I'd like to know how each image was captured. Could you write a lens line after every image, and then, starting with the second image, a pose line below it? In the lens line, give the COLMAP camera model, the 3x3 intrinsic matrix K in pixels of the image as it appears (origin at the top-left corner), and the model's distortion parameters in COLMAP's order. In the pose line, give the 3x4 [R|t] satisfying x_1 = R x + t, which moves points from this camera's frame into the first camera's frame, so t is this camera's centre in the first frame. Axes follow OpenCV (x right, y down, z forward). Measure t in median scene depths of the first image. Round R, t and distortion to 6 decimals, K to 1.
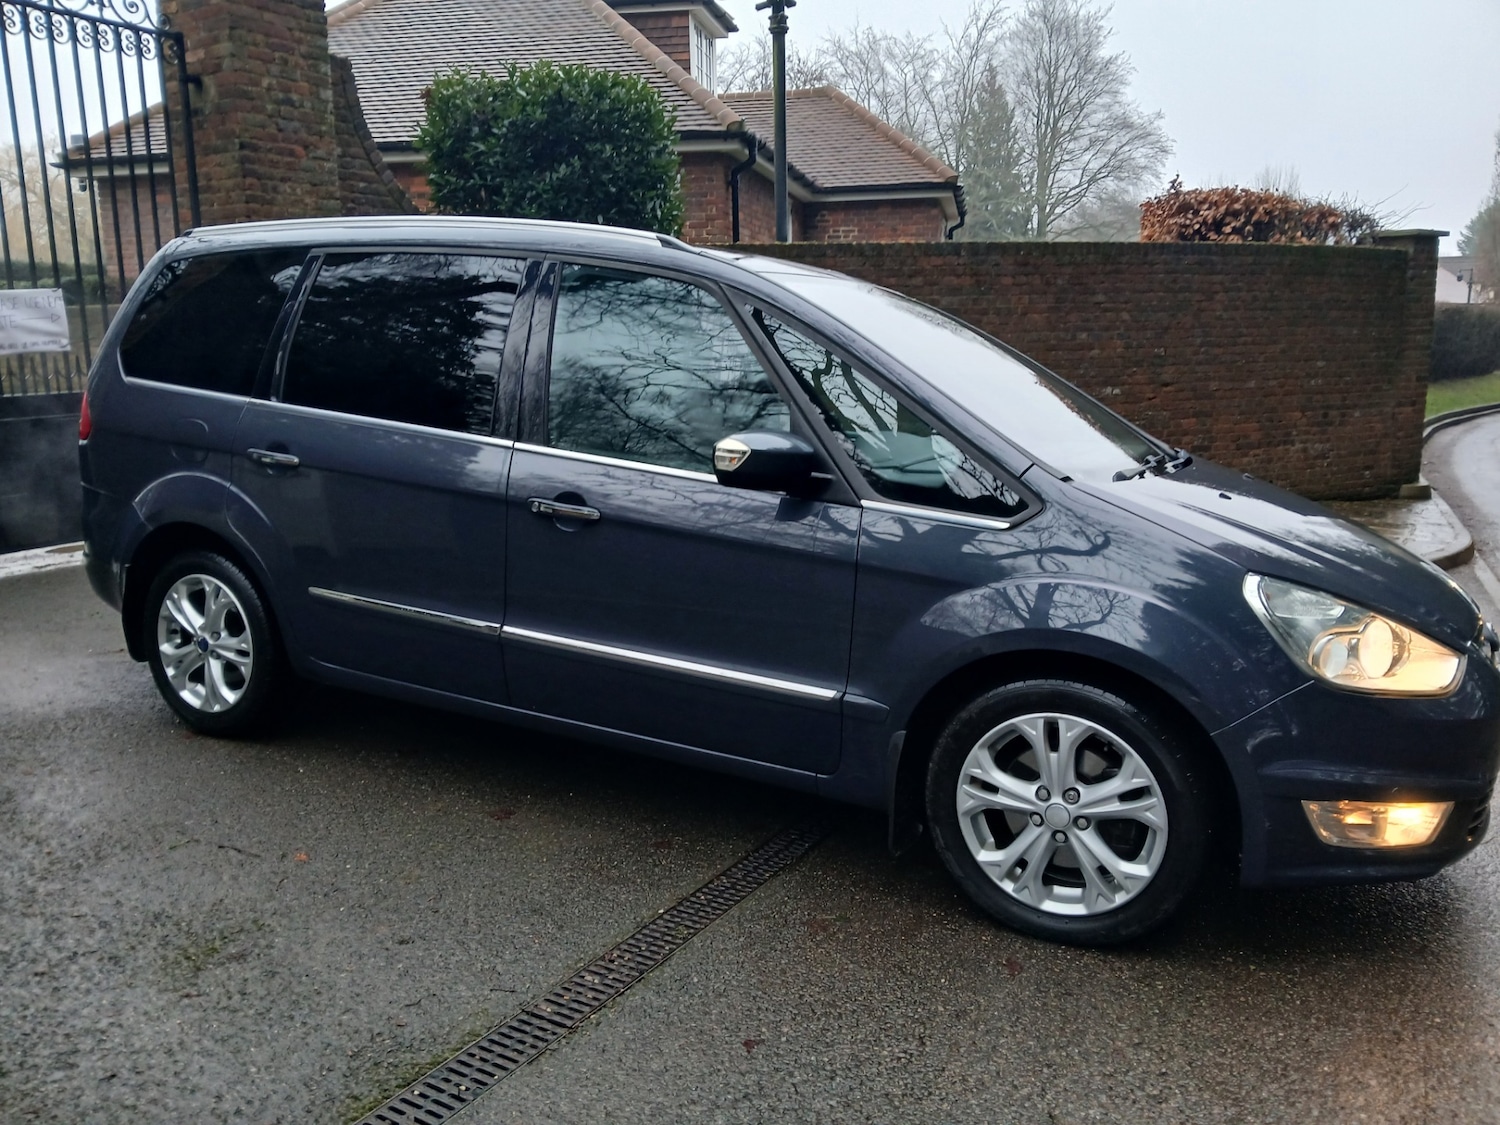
lens RADIAL K [[1170.9, 0, 764.1], [0, 1170.9, 559.2], [0, 0, 1]] dist [0.014891, -0.049734]
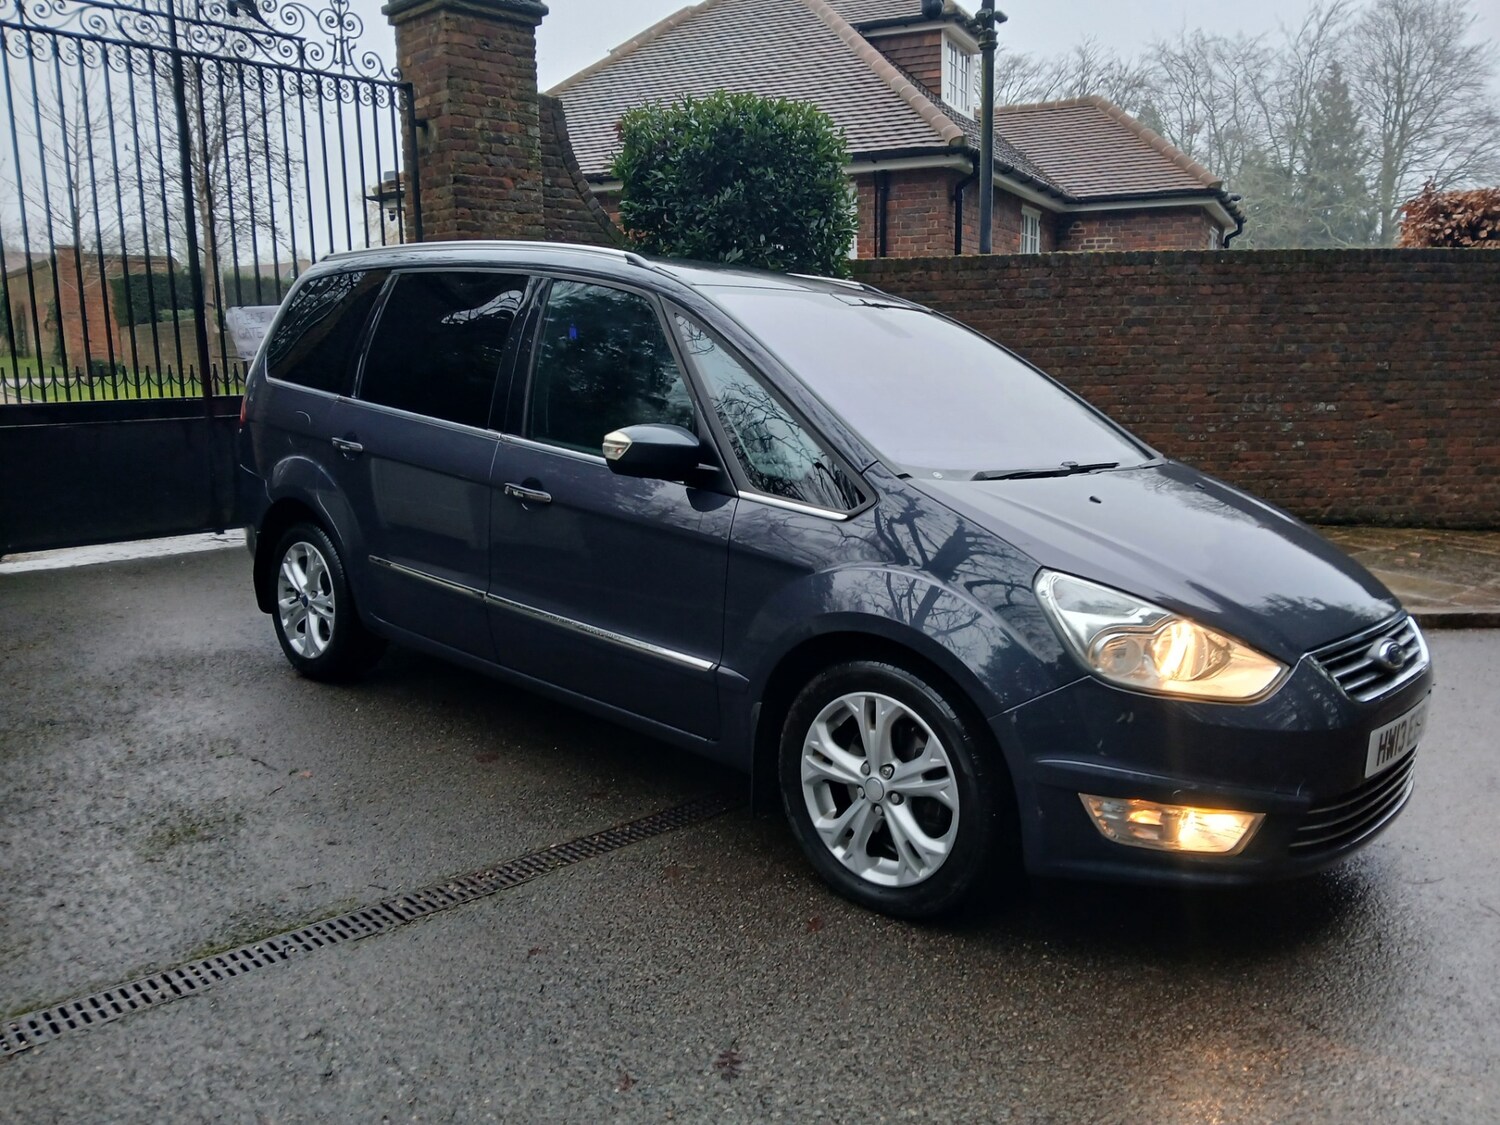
lens RADIAL K [[1170.9, 0, 776.5], [0, 1170.9, 557.1], [0, 0, 1]] dist [0.014891, -0.049734]
pose [[0.967069, 0.046012, -0.250321, 0.265362], [-0.049434, 0.998750, -0.007399, 0.012361], [0.249667, 0.019530, 0.968135, -0.036453]]
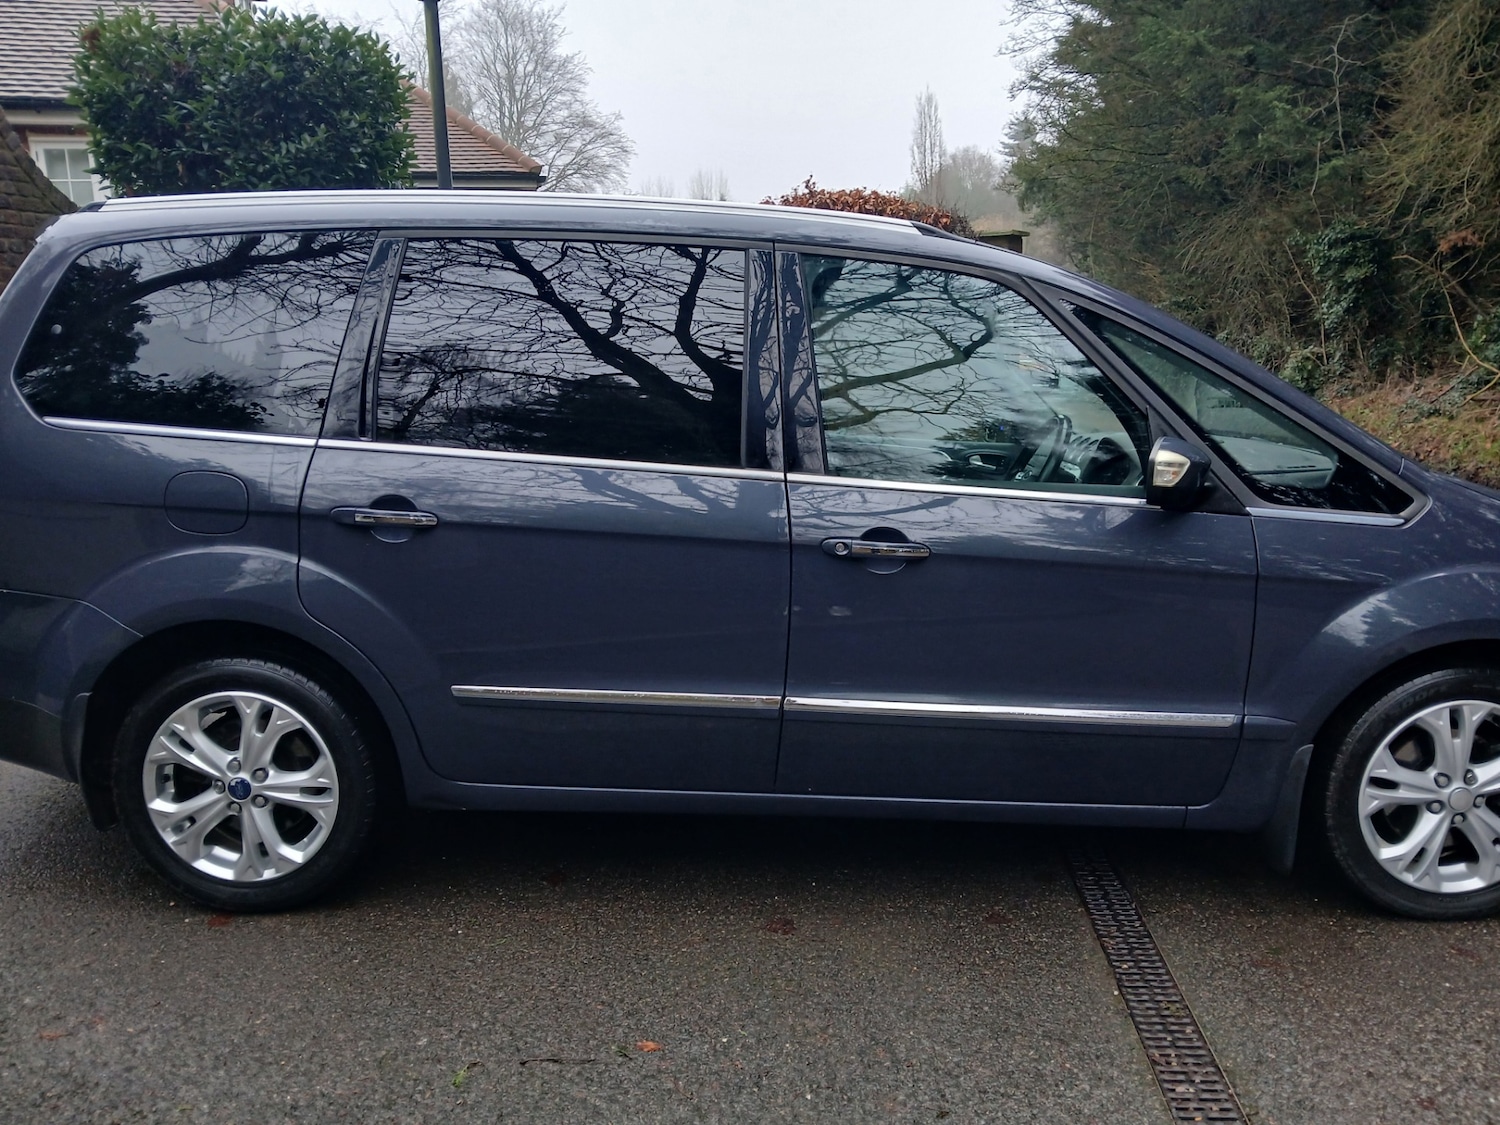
lens RADIAL K [[1170.9, 0, 760.9], [0, 1170.9, 563.8], [0, 0, 1]] dist [0.014891, -0.049734]
pose [[0.899913, -0.102906, 0.423754, -0.449414], [0.099637, 0.994574, 0.029930, -0.048868], [-0.424535, 0.015287, 0.905283, 0.209178]]
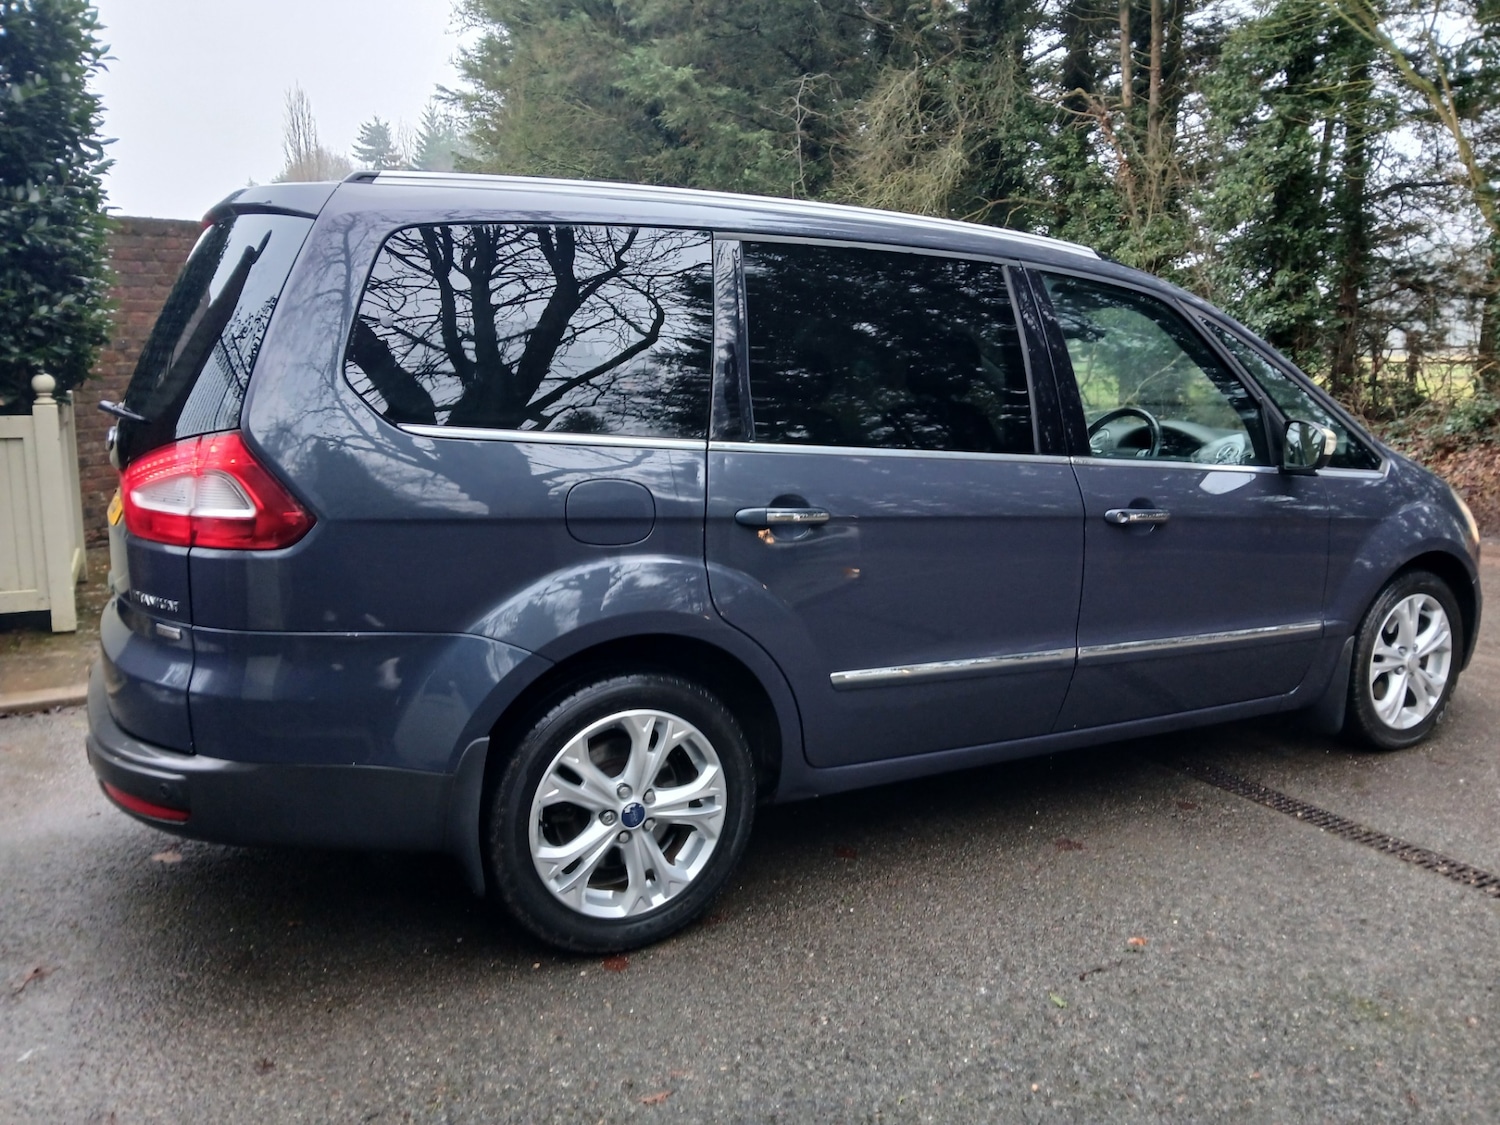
lens RADIAL K [[1170.9, 0, 767.0], [0, 1170.9, 561.0], [0, 0, 1]] dist [0.014891, -0.049734]
pose [[0.551949, -0.161142, 0.818159, -0.892199], [0.156485, 0.983736, 0.088185, -0.108052], [-0.819063, 0.079356, 0.568189, 0.513578]]
